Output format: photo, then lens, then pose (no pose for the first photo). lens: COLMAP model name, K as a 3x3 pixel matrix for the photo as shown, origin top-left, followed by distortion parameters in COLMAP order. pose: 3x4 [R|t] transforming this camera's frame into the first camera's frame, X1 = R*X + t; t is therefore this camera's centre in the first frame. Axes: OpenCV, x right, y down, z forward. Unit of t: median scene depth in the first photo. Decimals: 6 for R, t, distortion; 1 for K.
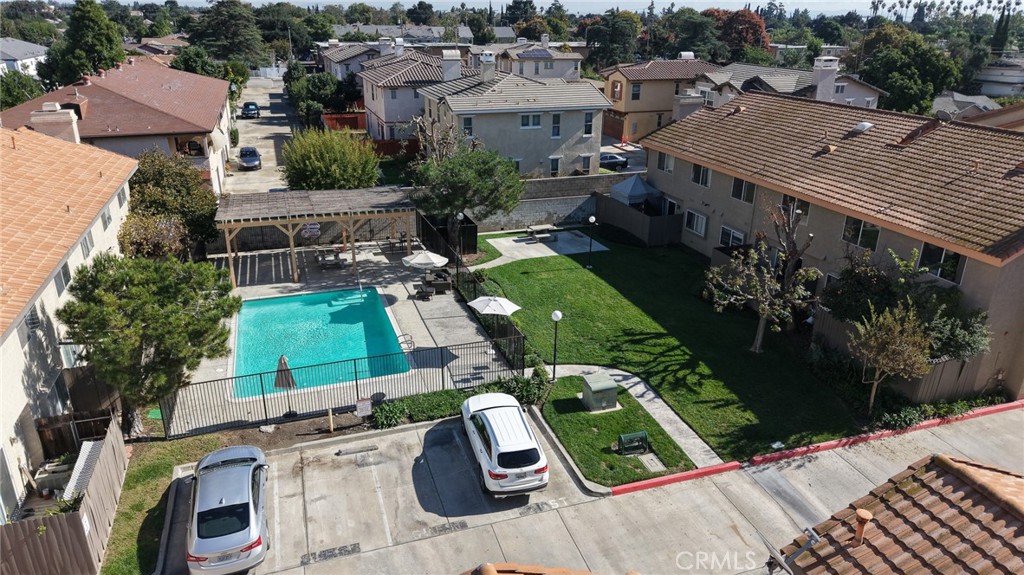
lens RADIAL K [[681.4, 0, 512.0], [0, 681.4, 287.5], [0, 0, 1]] dist [0.045478, -0.064103]
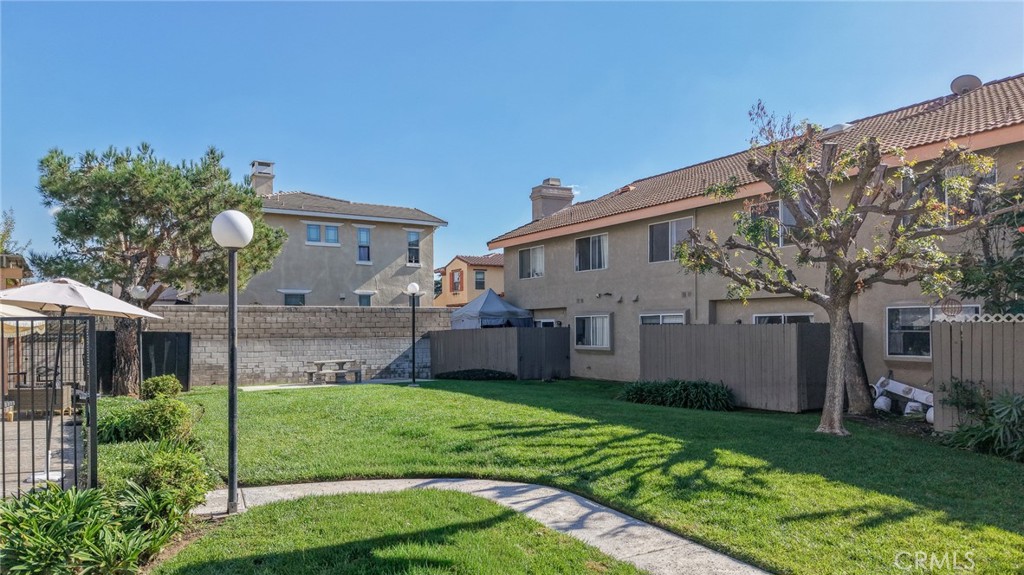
lens RADIAL K [[690.5, 0, 526.8], [0, 690.5, 326.6], [0, 0, 1]] dist [0.057111, -0.065951]
pose [[0.971350, -0.020304, 0.236784, 0.066441], [0.105969, 0.928816, -0.355066, 0.107991], [-0.212719, 0.369985, 0.904357, 0.444588]]
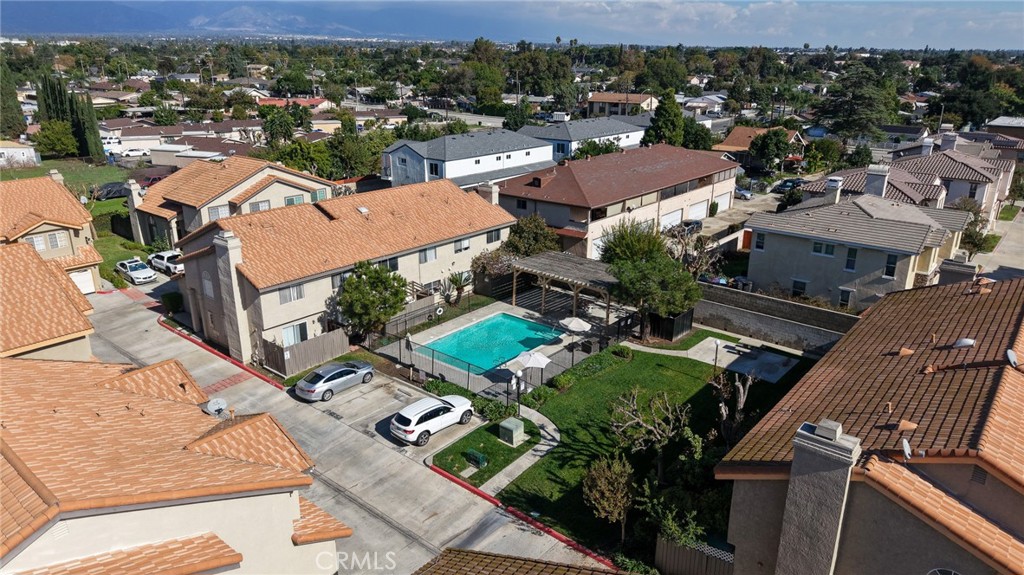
lens RADIAL K [[681.4, 0, 512.0], [0, 681.4, 287.5], [0, 0, 1]] dist [0.045478, -0.064103]
pose [[0.516994, 0.269573, -0.812433, 0.728853], [-0.314624, 0.942523, 0.112526, -0.179707], [0.796071, 0.197436, 0.572093, 0.053818]]
